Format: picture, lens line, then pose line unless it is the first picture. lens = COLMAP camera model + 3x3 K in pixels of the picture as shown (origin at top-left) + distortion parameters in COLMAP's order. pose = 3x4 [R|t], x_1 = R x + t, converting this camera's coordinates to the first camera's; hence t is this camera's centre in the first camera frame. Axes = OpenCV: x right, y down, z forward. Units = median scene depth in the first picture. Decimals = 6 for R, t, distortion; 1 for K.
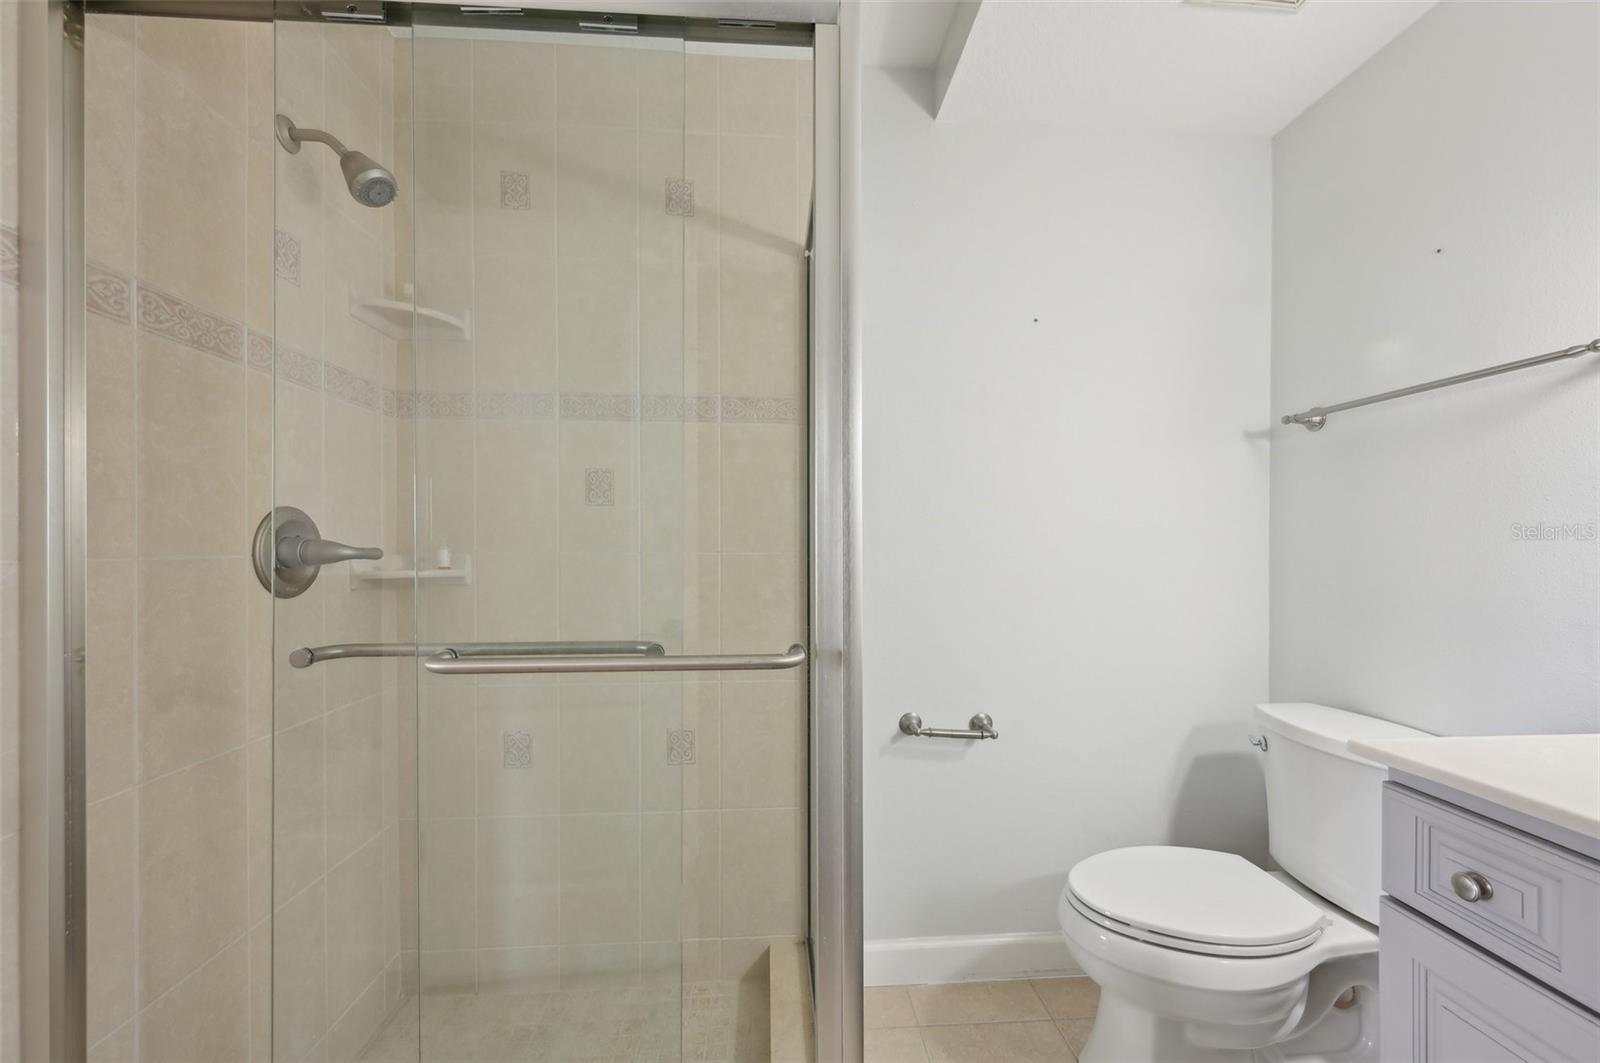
lens RADIAL K [[650.1, 0, 804.5], [0, 650.1, 540.7], [0, 0, 1]] dist [0.000801, 0.000025]
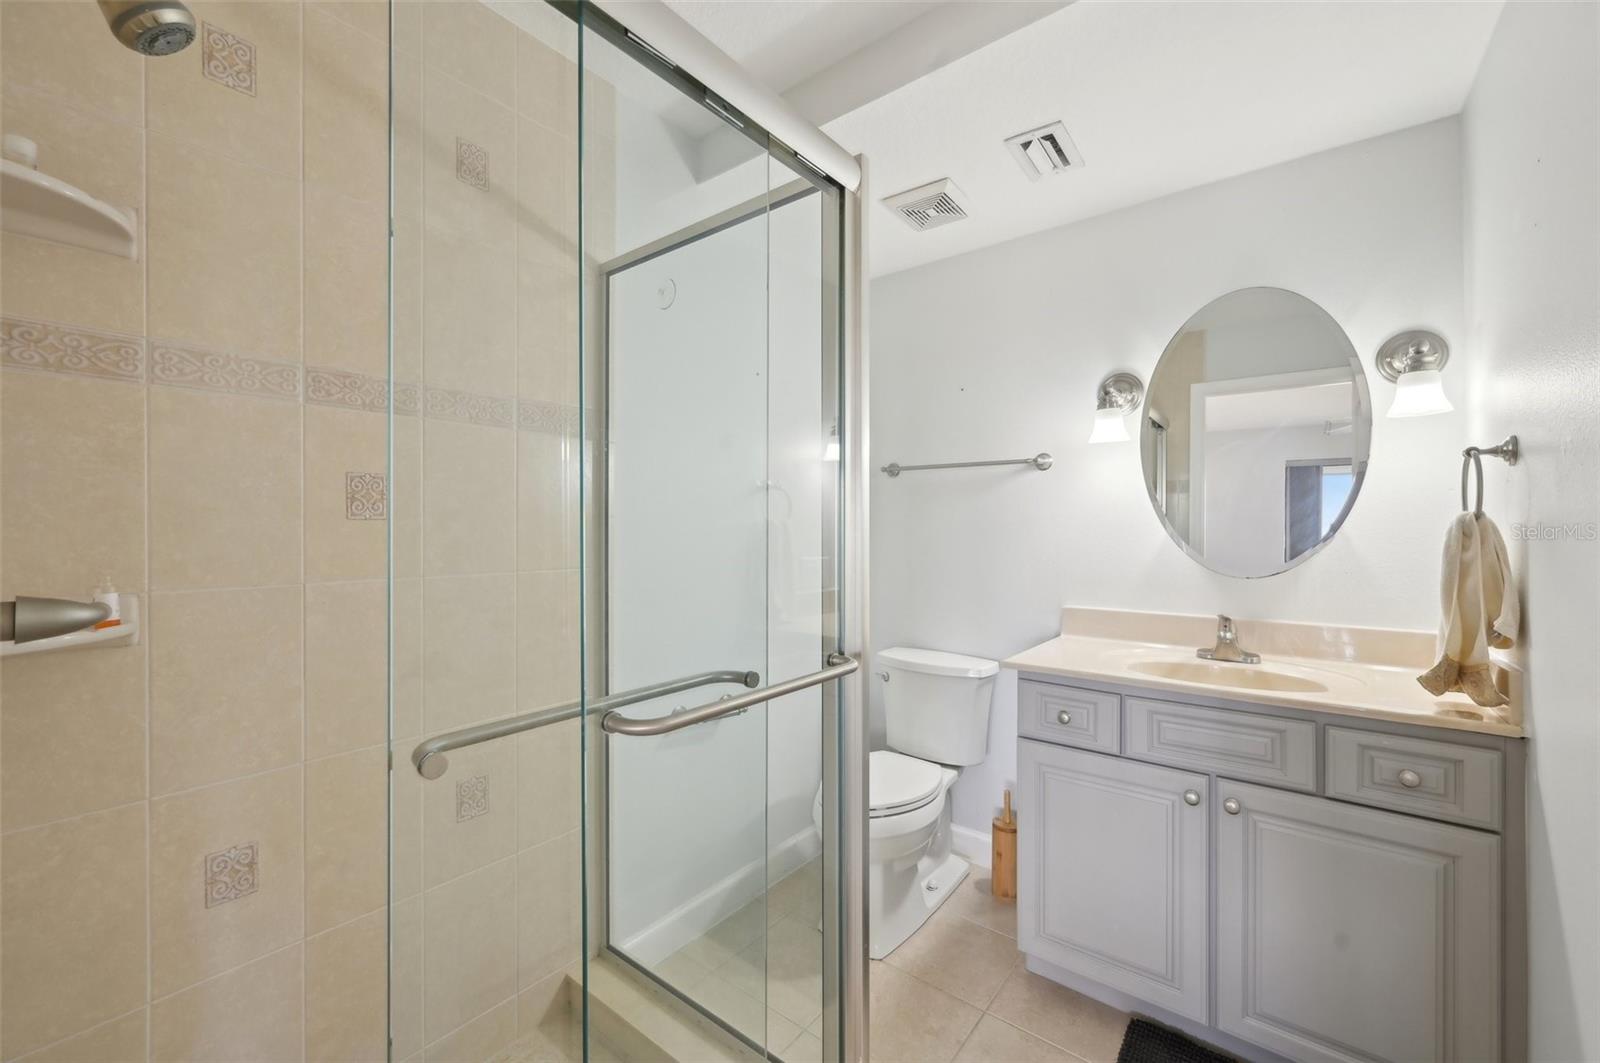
lens RADIAL K [[647.4, 0, 800.0], [0, 647.4, 531.5], [0, 0, 1]] dist [-0.000644, 0.000215]
pose [[0.676003, -0.005503, 0.736878, -0.537248], [0.002137, 0.999983, 0.005508, -0.043704], [-0.736896, -0.002149, 0.676003, 0.094282]]
